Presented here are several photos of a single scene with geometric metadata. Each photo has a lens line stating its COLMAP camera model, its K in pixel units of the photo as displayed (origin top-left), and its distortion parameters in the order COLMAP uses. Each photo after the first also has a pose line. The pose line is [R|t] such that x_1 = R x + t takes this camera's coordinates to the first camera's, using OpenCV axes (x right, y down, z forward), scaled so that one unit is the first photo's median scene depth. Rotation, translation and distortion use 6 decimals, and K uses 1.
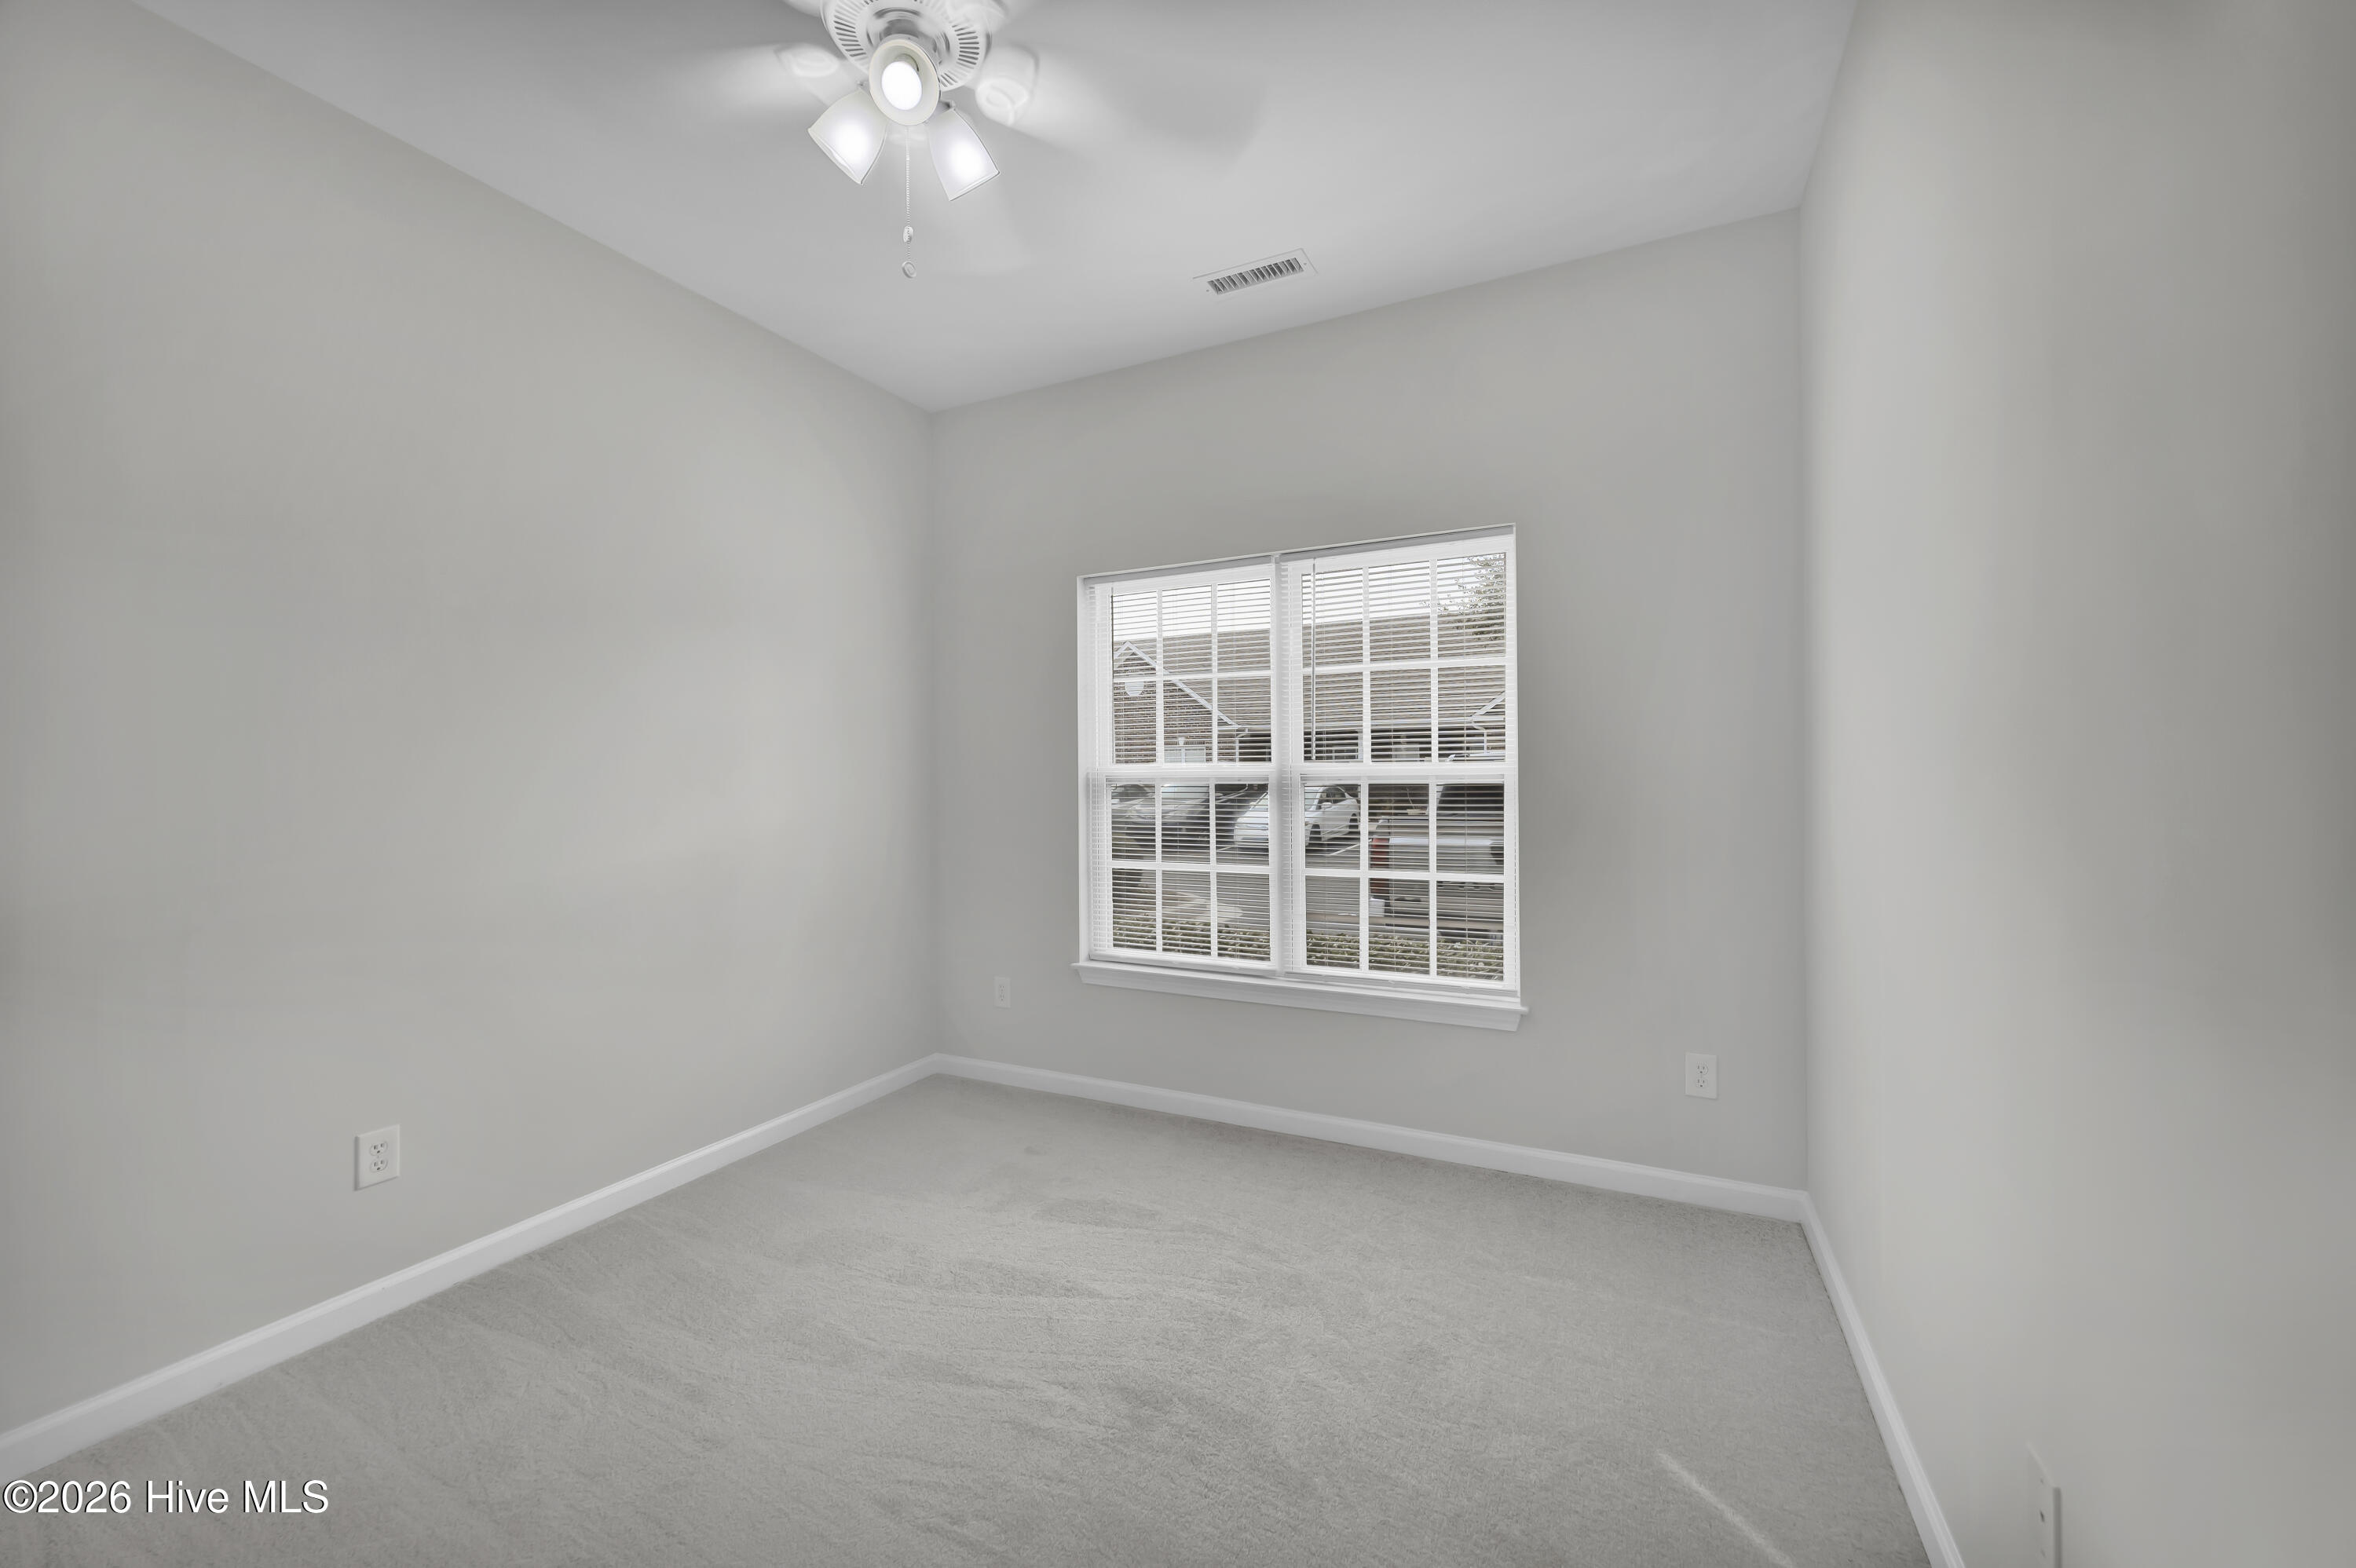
lens RADIAL K [[900.9, 0, 1187.9], [0, 900.9, 782.1], [0, 0, 1]] dist [-0.000748, -0.000146]
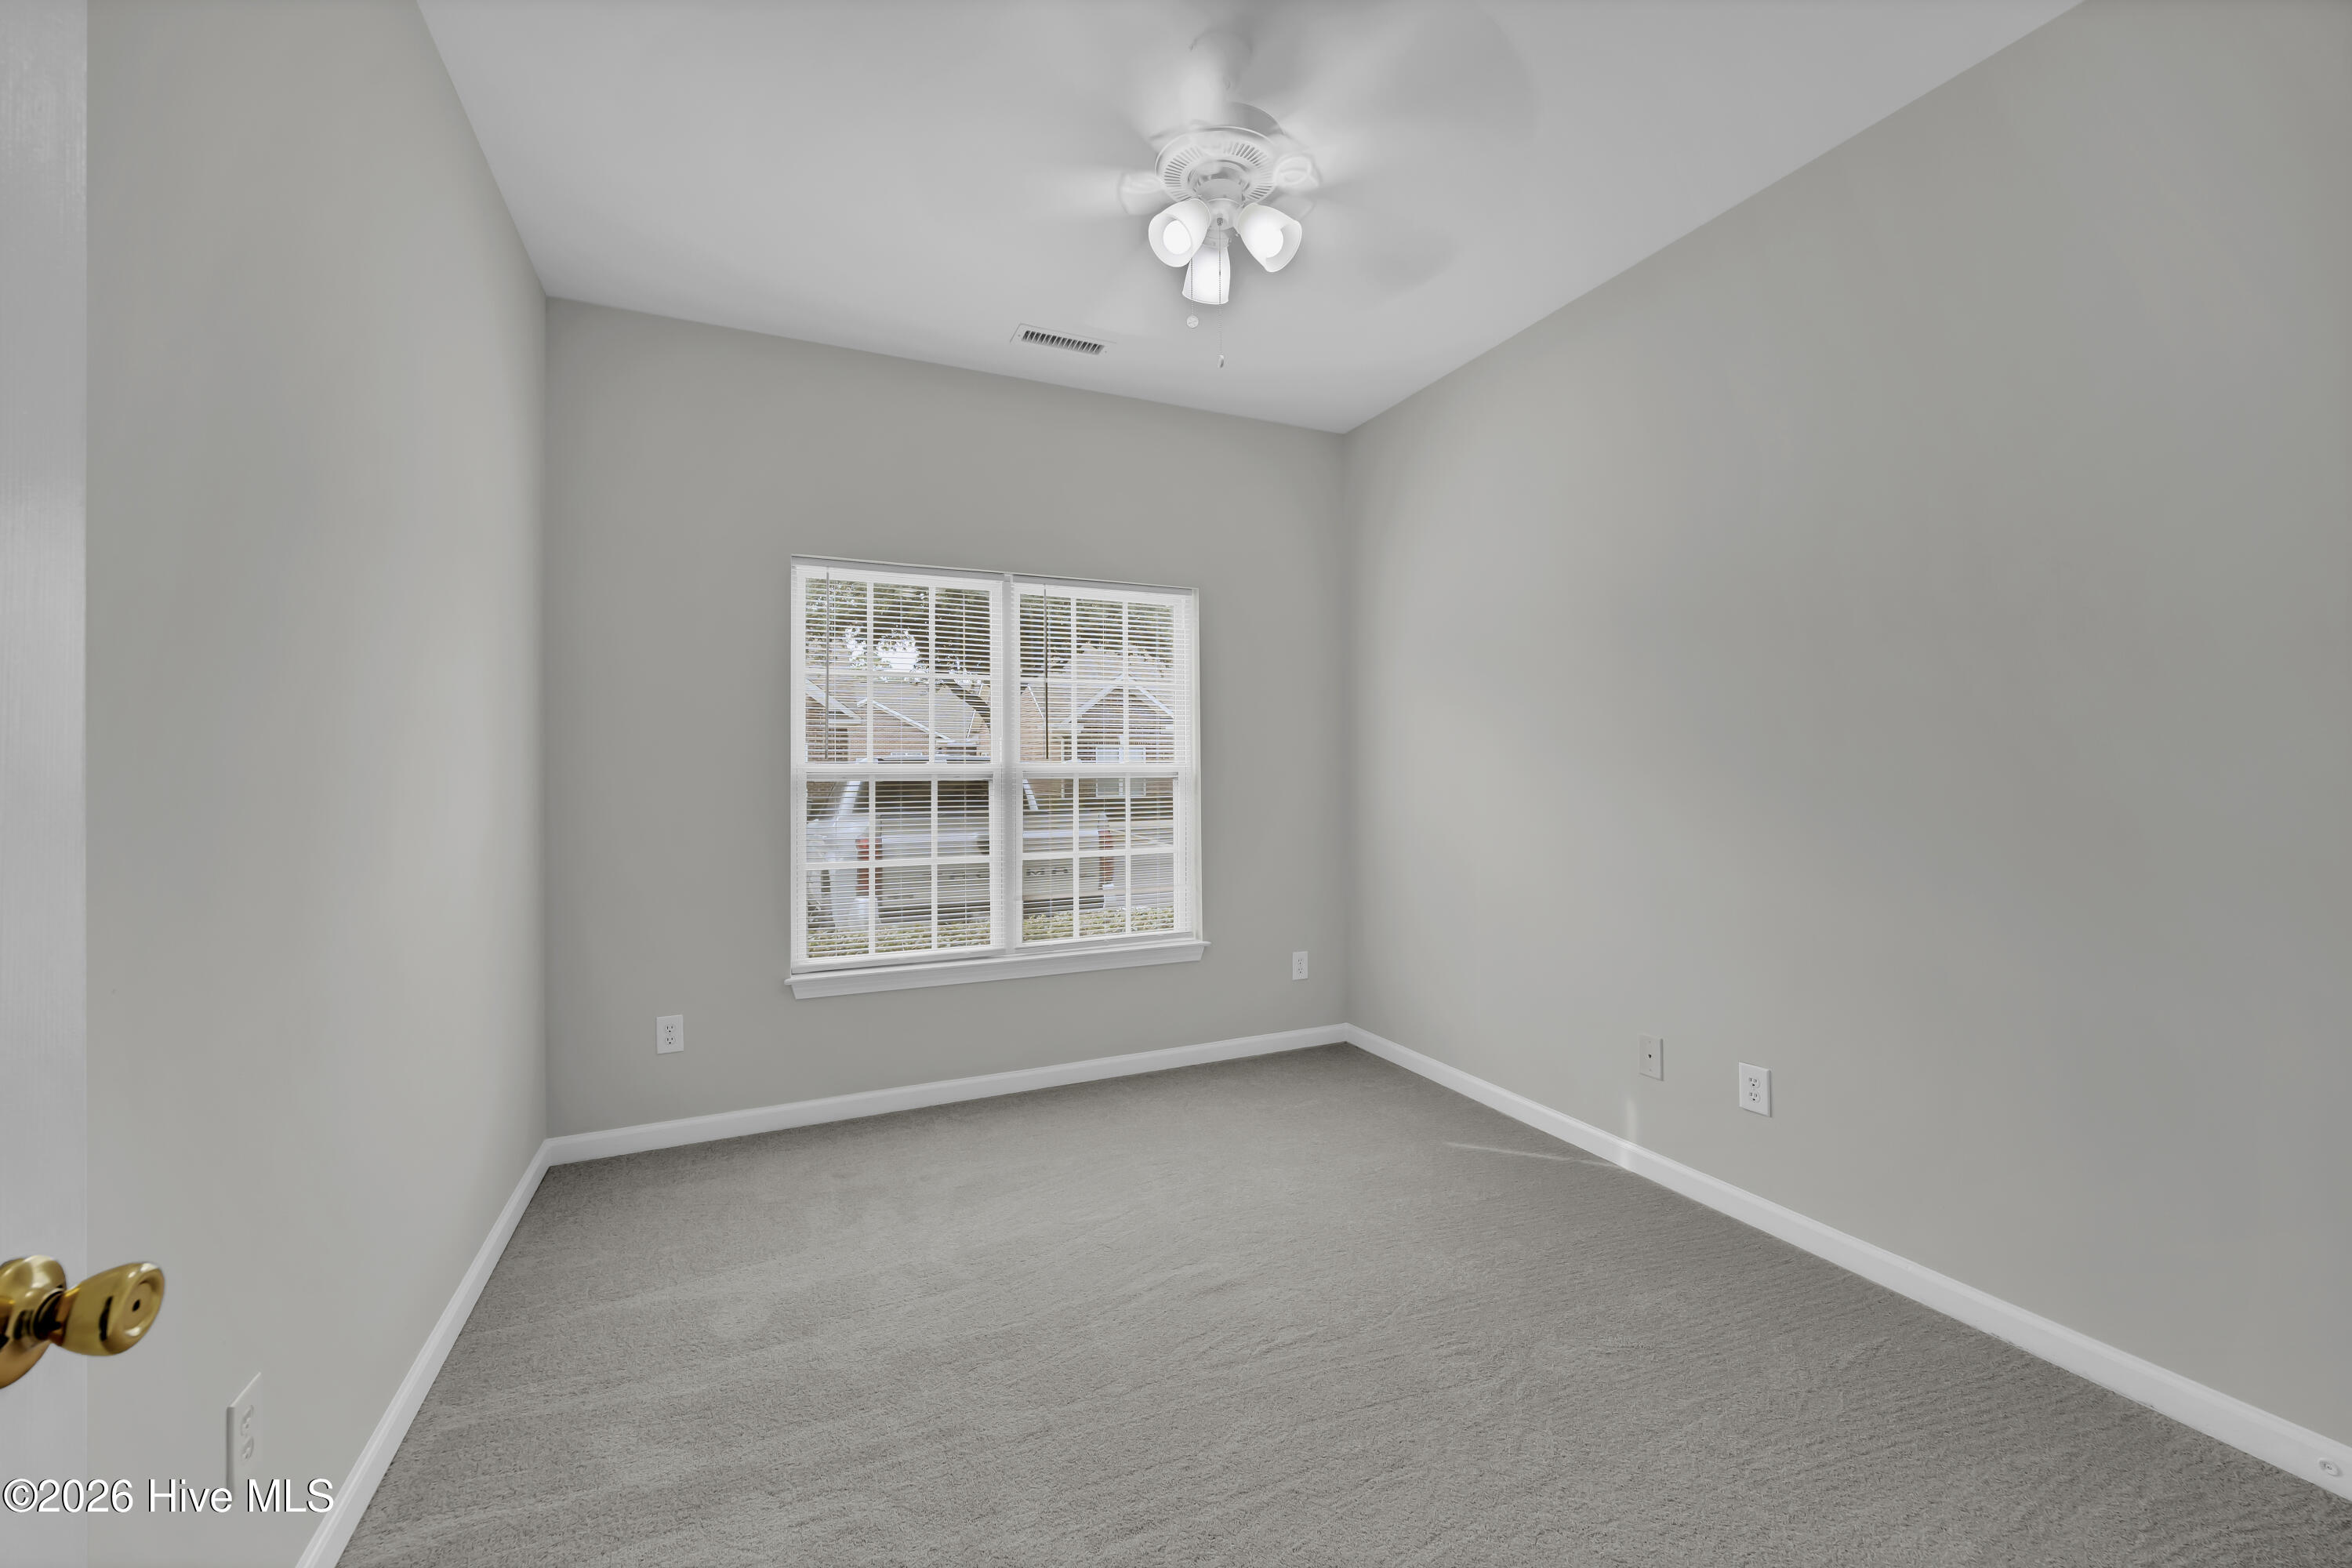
lens RADIAL K [[915.2, 0, 1183.2], [0, 915.2, 785.9], [0, 0, 1]] dist [-0.000691, 0.000027]
pose [[0.640406, -0.010005, 0.767971, -0.608598], [0.001849, 0.999932, 0.011484, -0.005361], [-0.768034, -0.005934, 0.640382, 0.106878]]
